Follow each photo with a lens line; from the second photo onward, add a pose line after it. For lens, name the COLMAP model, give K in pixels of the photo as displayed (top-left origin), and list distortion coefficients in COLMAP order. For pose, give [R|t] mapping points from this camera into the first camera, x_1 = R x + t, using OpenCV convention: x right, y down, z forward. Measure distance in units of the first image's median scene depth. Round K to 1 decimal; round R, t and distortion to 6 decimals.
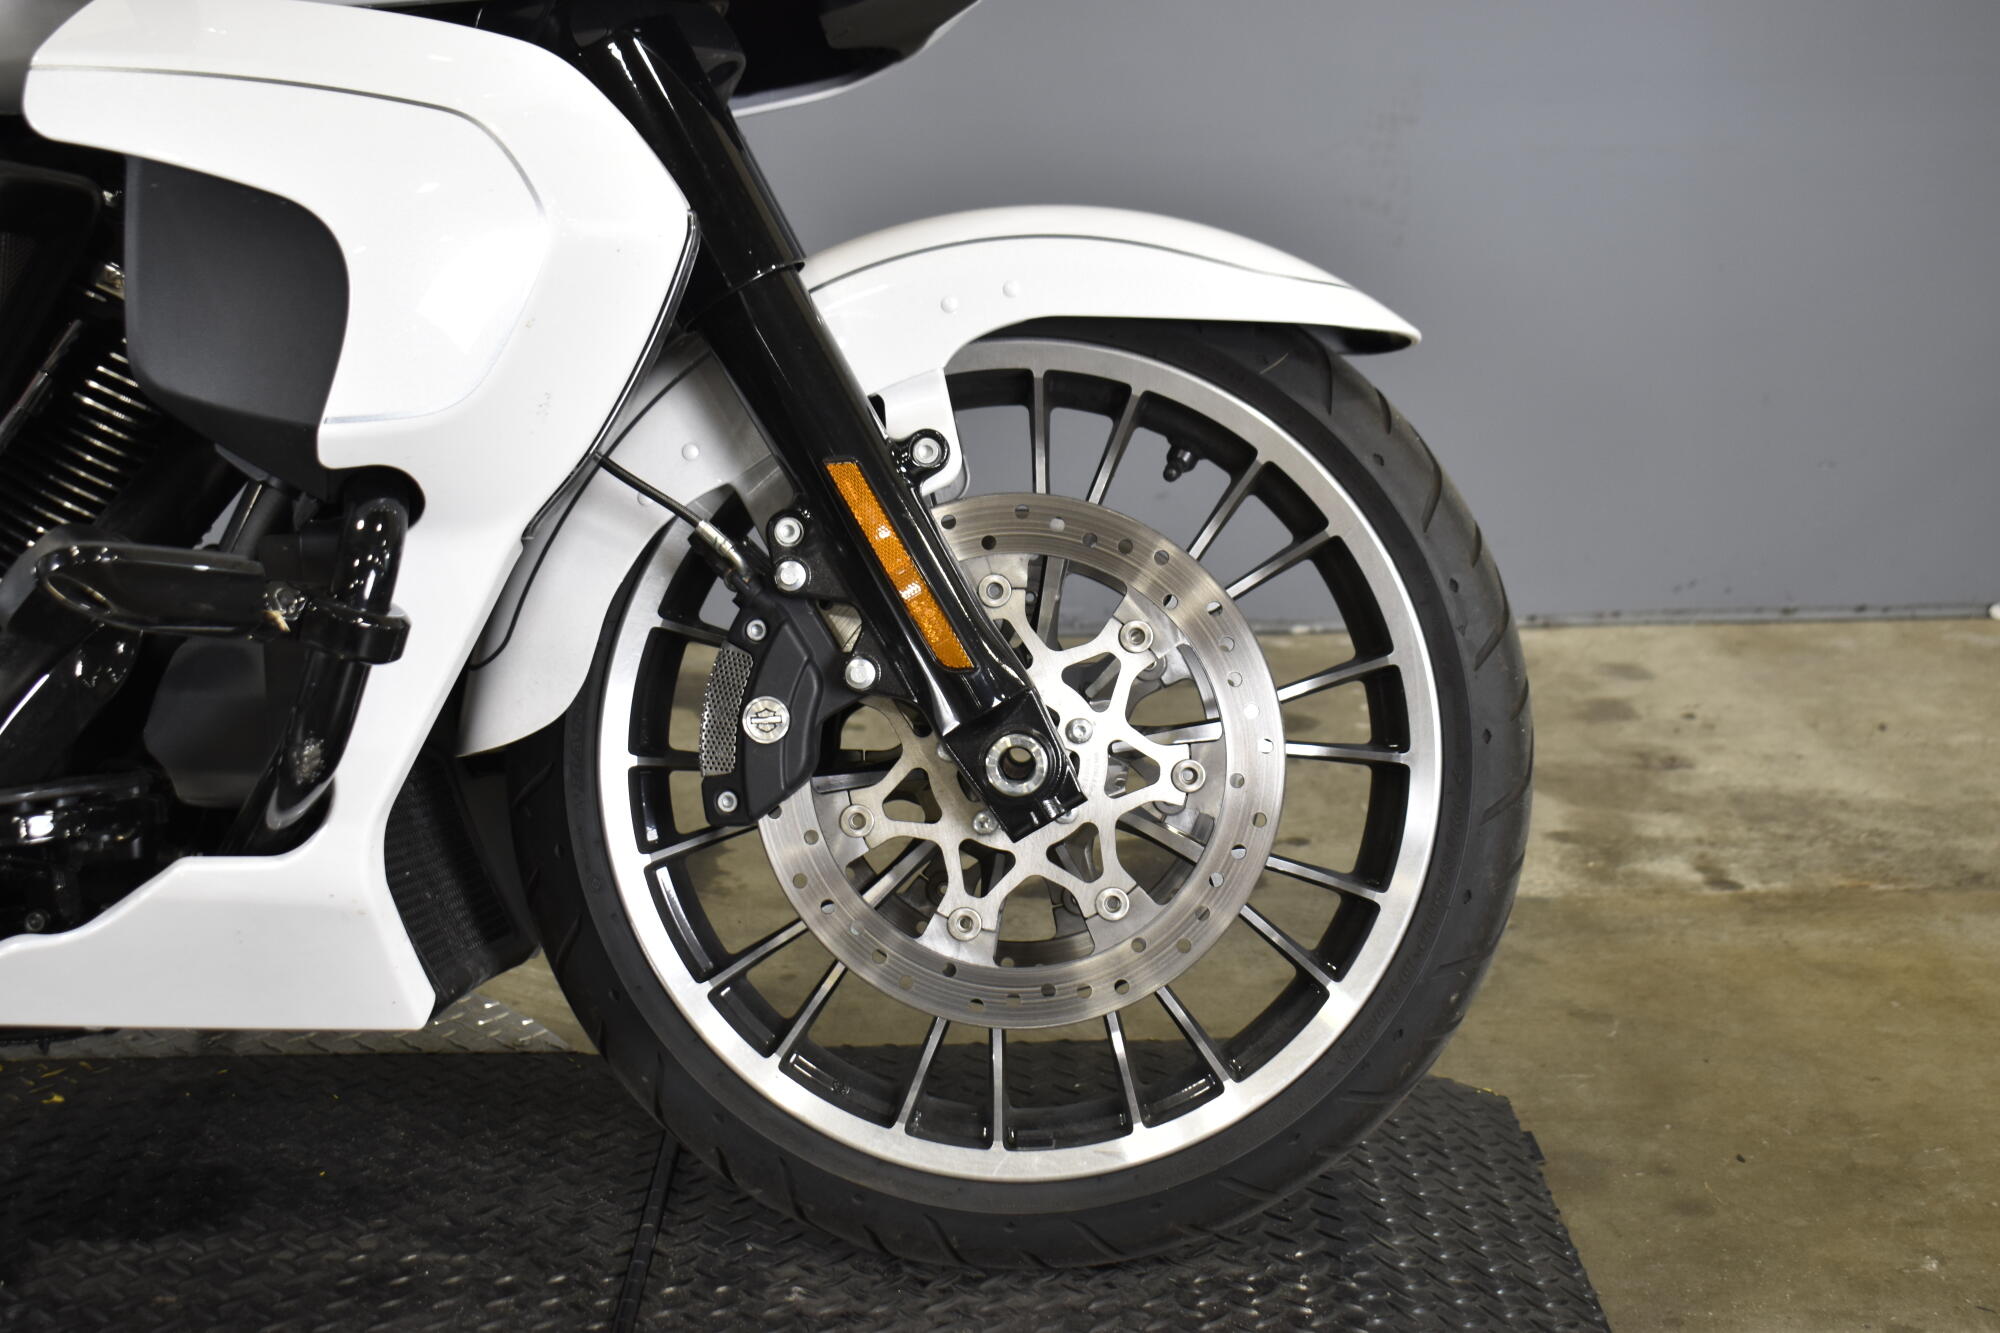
lens RADIAL K [[2673.3, 0, 1000.0], [0, 2673.3, 666.5], [0, 0, 1]] dist [-0.026364, -0.038282]
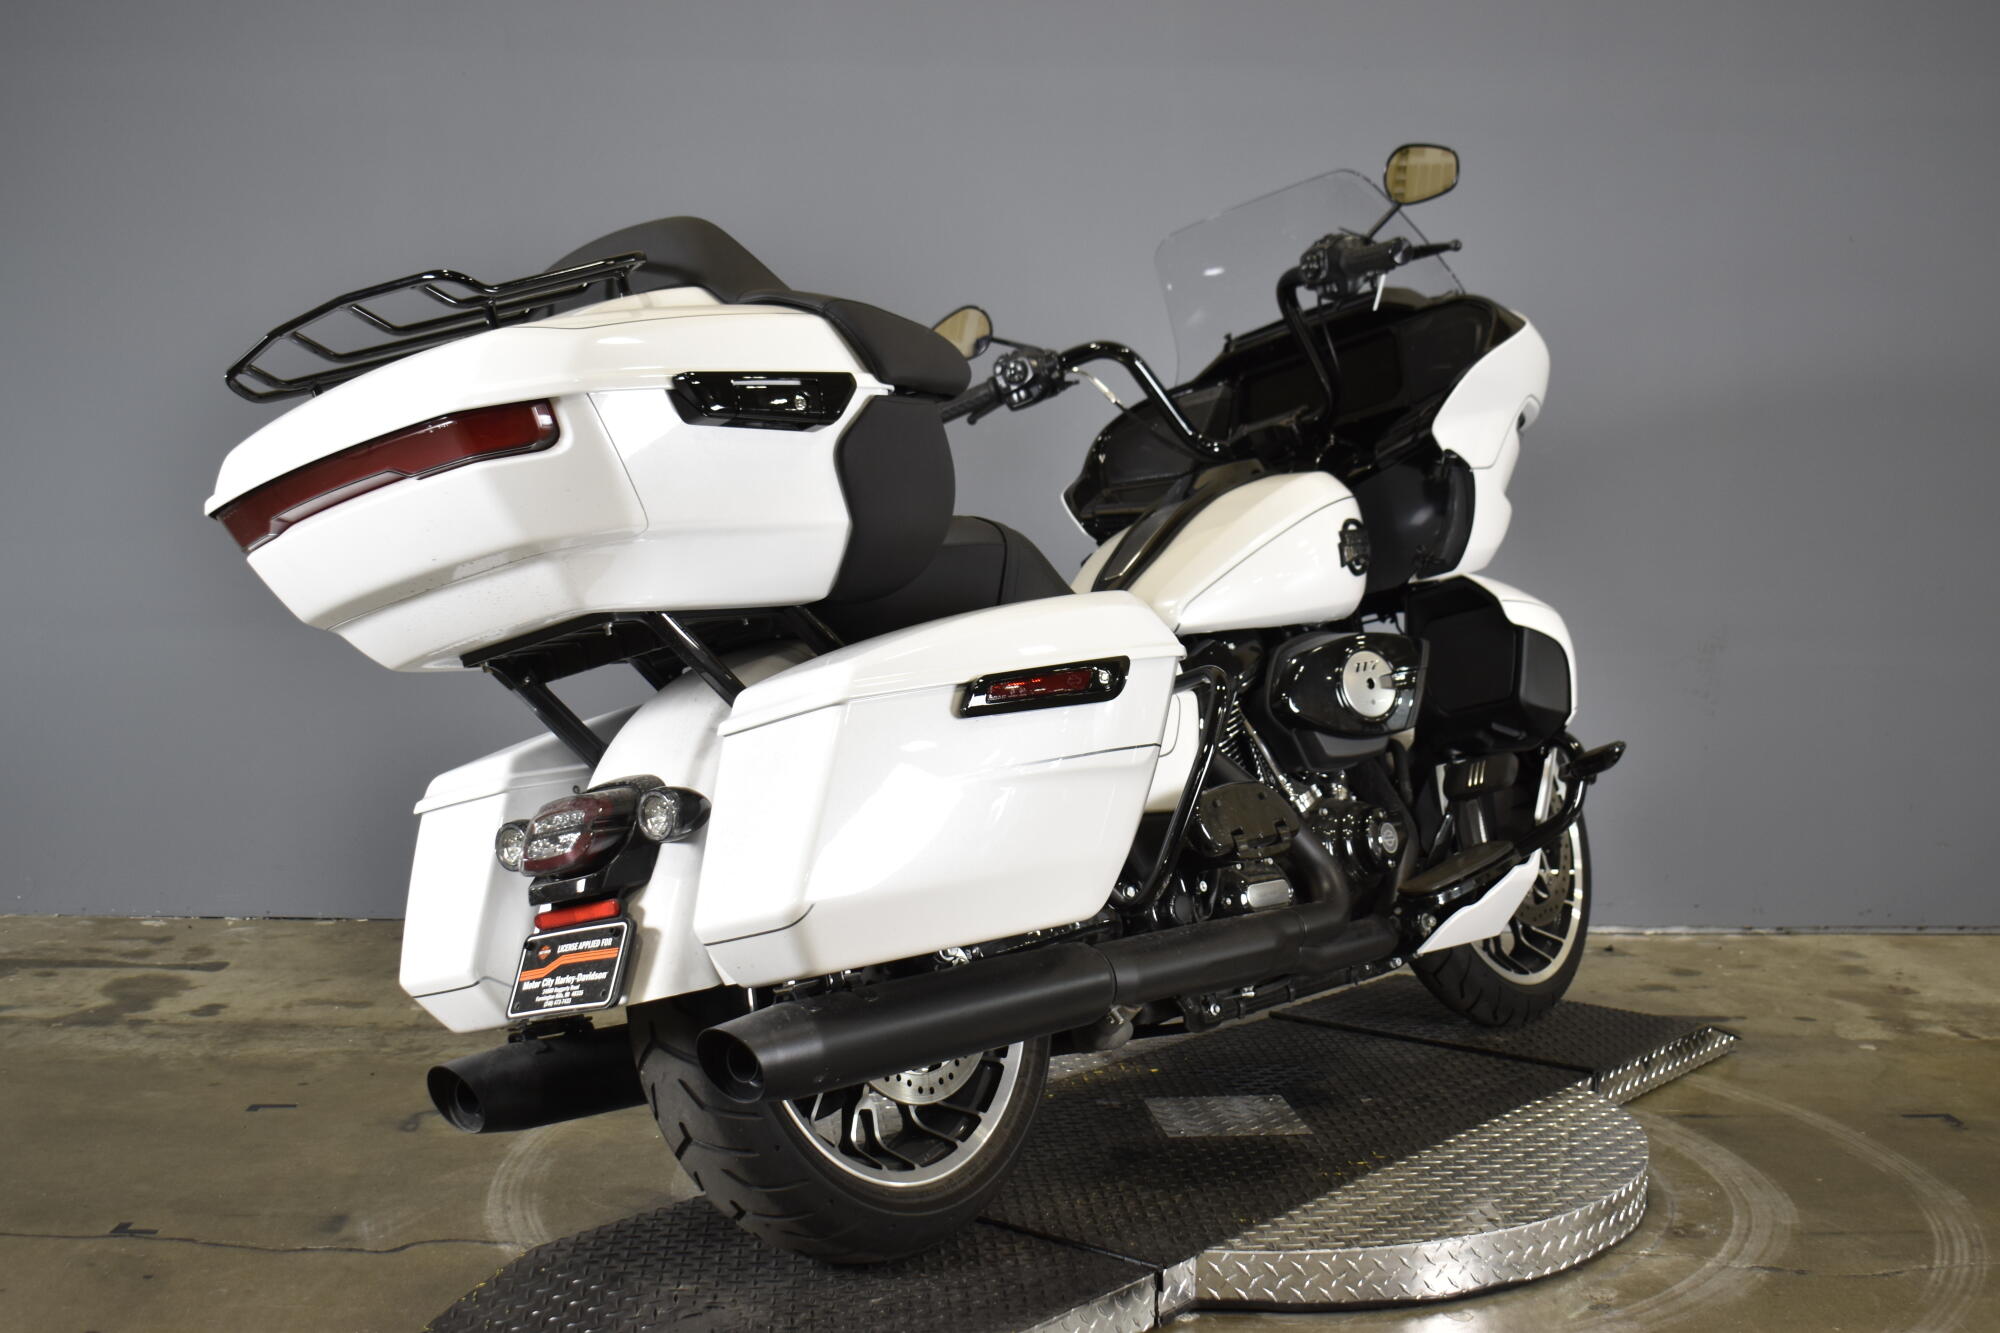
lens RADIAL K [[2567.5, 0, 1000.0], [0, 2567.5, 666.5], [0, 0, 1]] dist [-0.021722, 0.019996]
pose [[0.994008, 0.042862, 0.100552, -0.572602], [-0.023828, 0.982756, -0.183366, 0.156954], [-0.106678, 0.179871, 0.977889, -0.733443]]
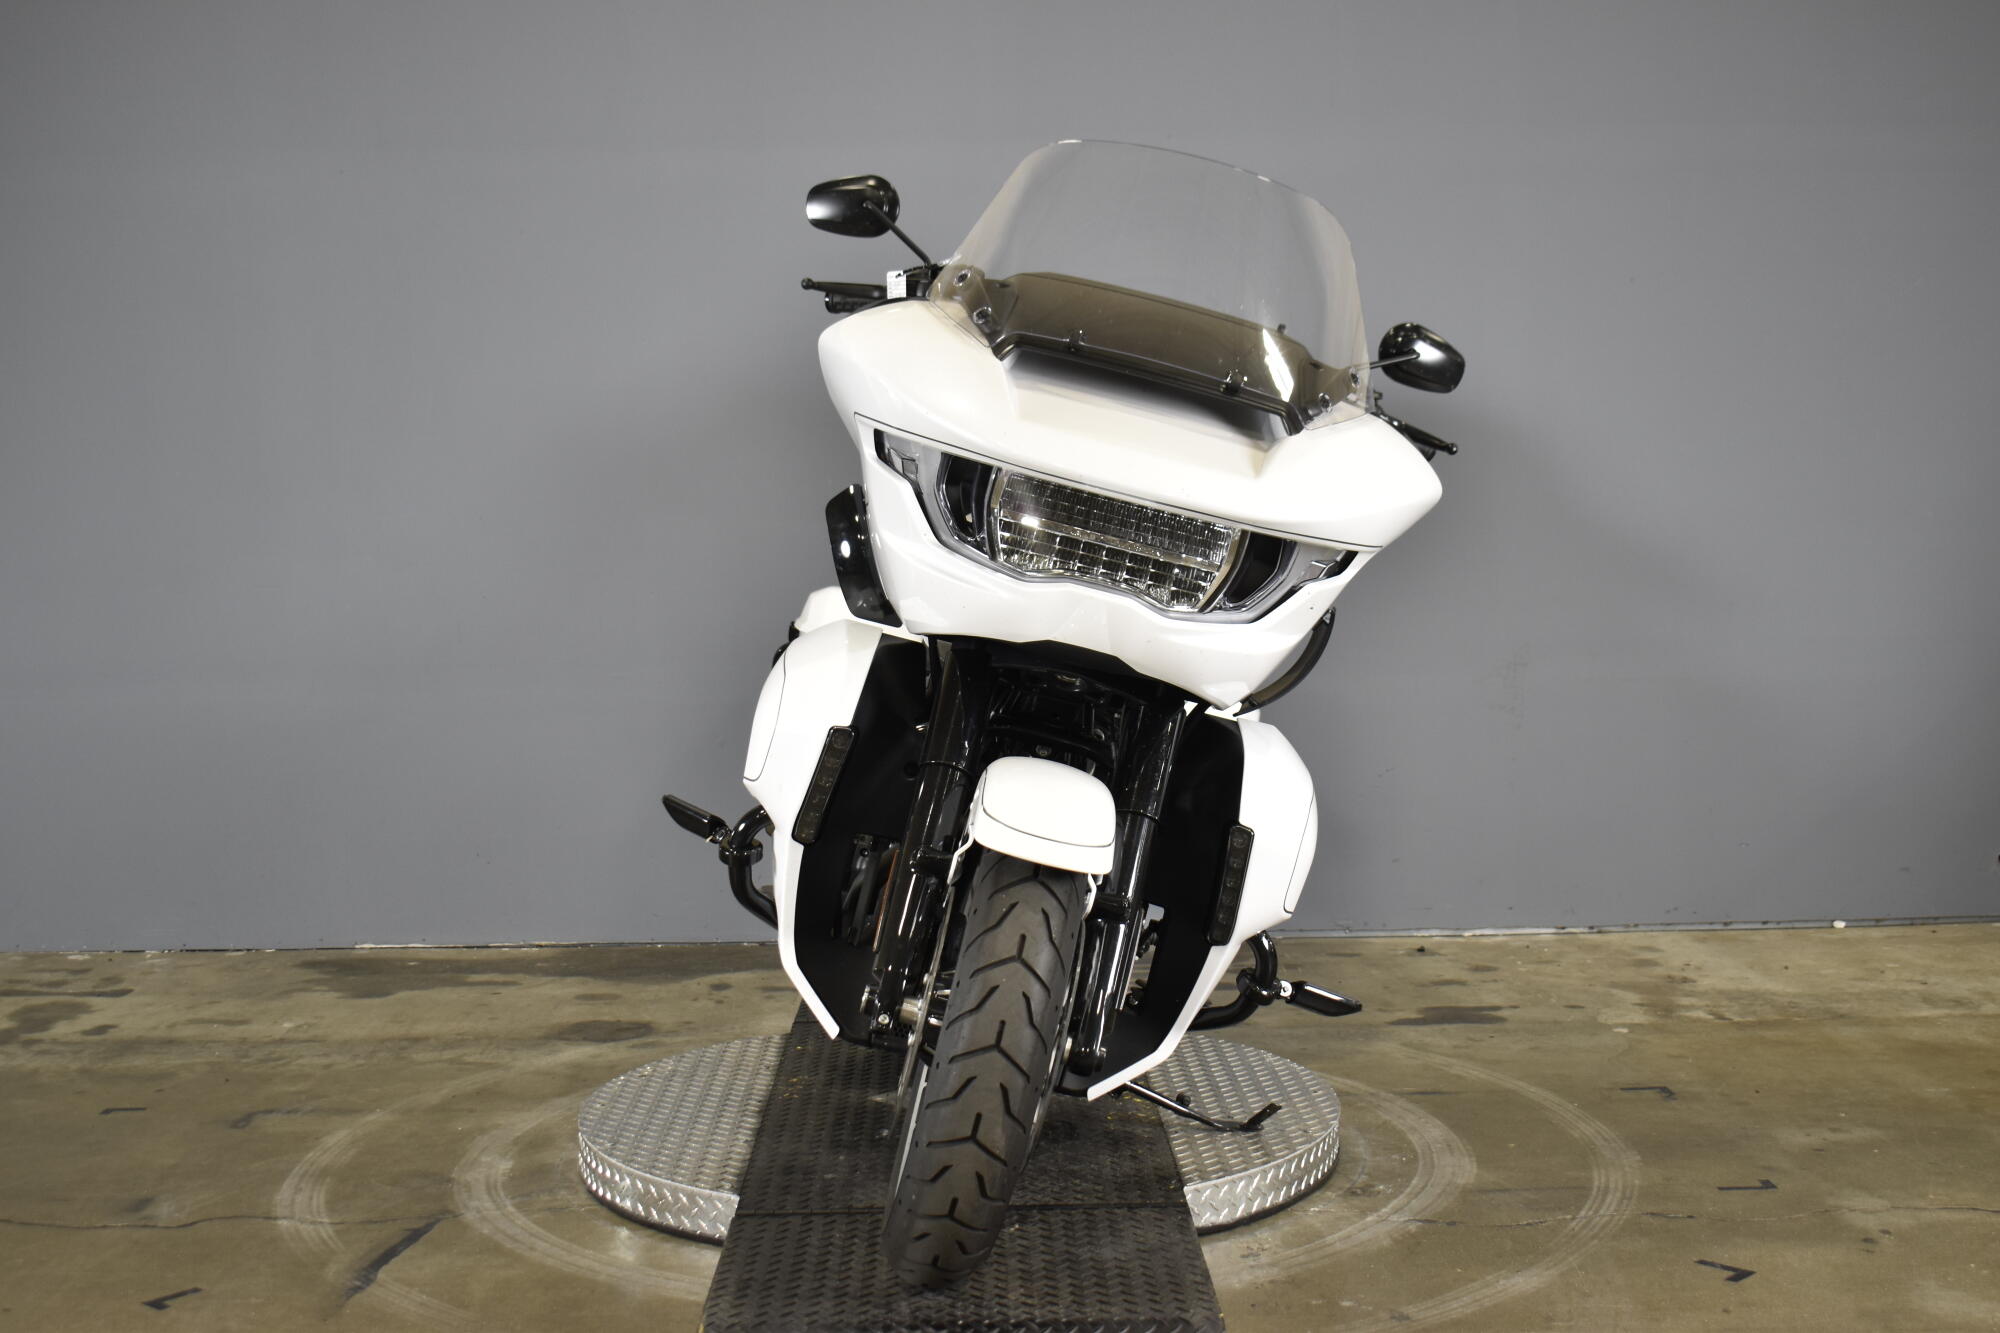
lens RADIAL K [[2511.3, 0, 1000.0], [0, 2511.3, 666.5], [0, 0, 1]] dist [-0.013721, -0.013564]
pose [[0.998423, 0.015867, 0.053853, -0.364637], [-0.004479, 0.978684, -0.205324, 0.193786], [-0.055963, 0.204759, 0.977211, -0.853278]]
